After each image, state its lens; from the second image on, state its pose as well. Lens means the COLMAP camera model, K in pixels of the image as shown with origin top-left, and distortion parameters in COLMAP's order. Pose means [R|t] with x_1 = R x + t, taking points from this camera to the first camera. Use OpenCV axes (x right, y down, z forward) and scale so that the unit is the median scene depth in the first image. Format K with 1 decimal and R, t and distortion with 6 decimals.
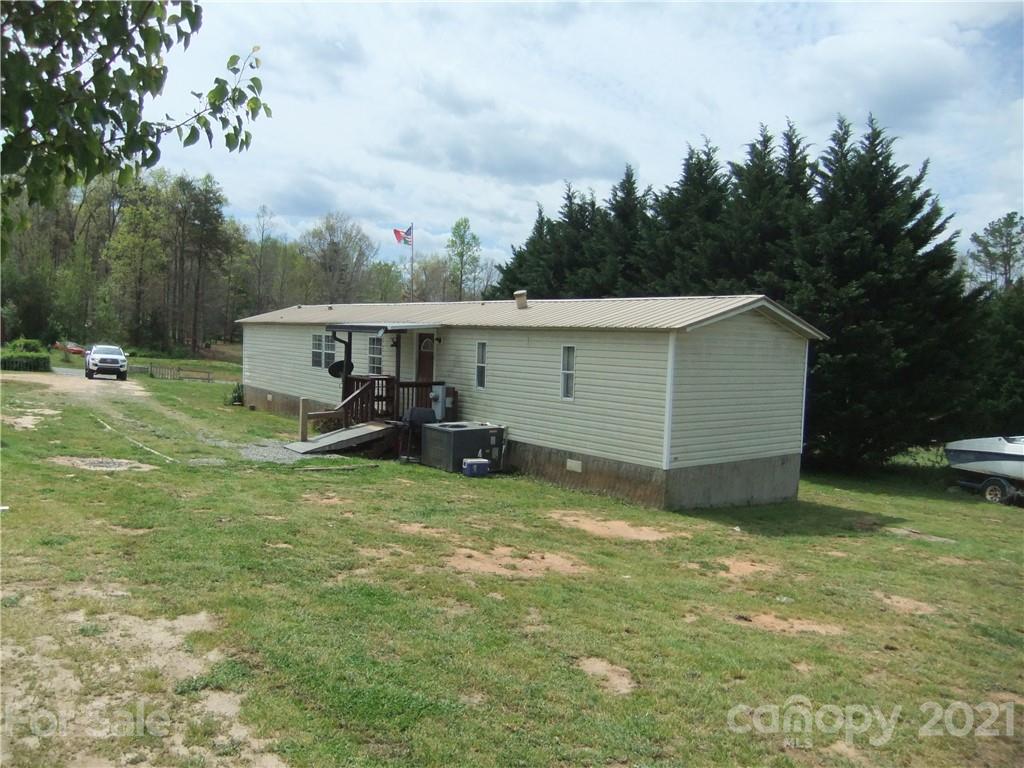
lens RADIAL K [[774.4, 0, 498.5], [0, 774.4, 374.7], [0, 0, 1]] dist [-0.079688, 0.072750]
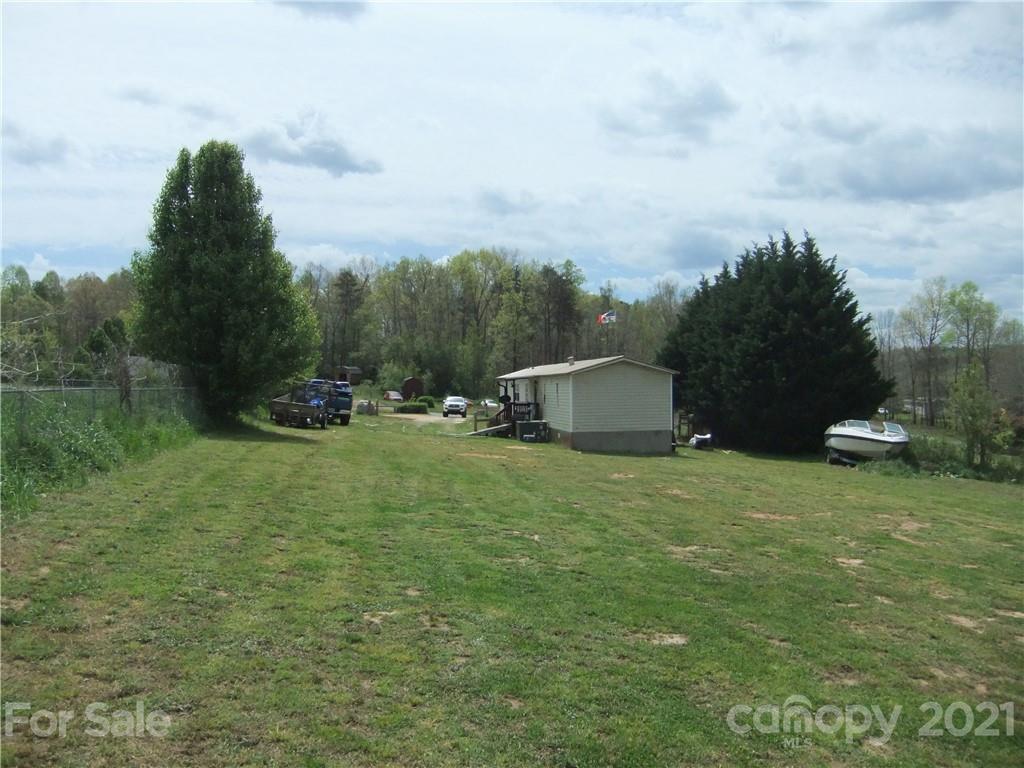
lens RADIAL K [[774.4, 0, 498.5], [0, 774.4, 374.7], [0, 0, 1]] dist [-0.079688, 0.072750]
pose [[0.874340, -0.050432, -0.482686, 0.899637], [0.019724, 0.997457, -0.068488, 0.078648], [0.484912, 0.050362, 0.873111, -0.928547]]
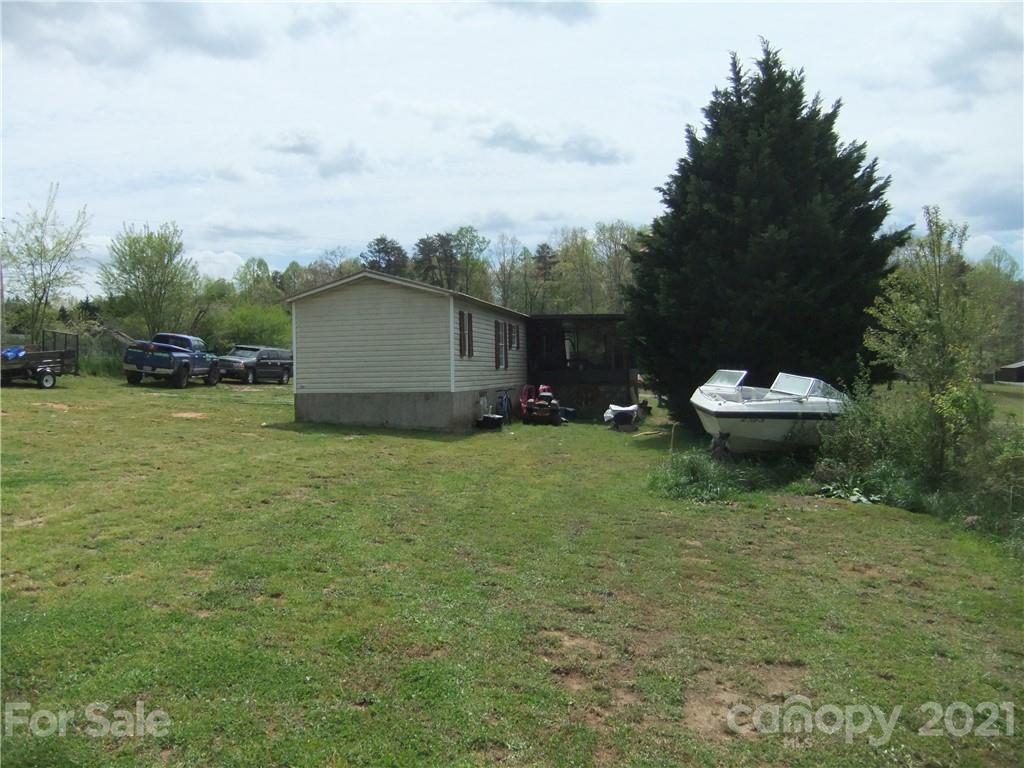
lens RADIAL K [[774.4, 0, 498.5], [0, 774.4, 374.7], [0, 0, 1]] dist [-0.079688, 0.072750]
pose [[0.644778, -0.043845, -0.763111, 1.246685], [0.006402, 0.998628, -0.051968, 0.126757], [0.764343, 0.028622, 0.644175, 0.244488]]
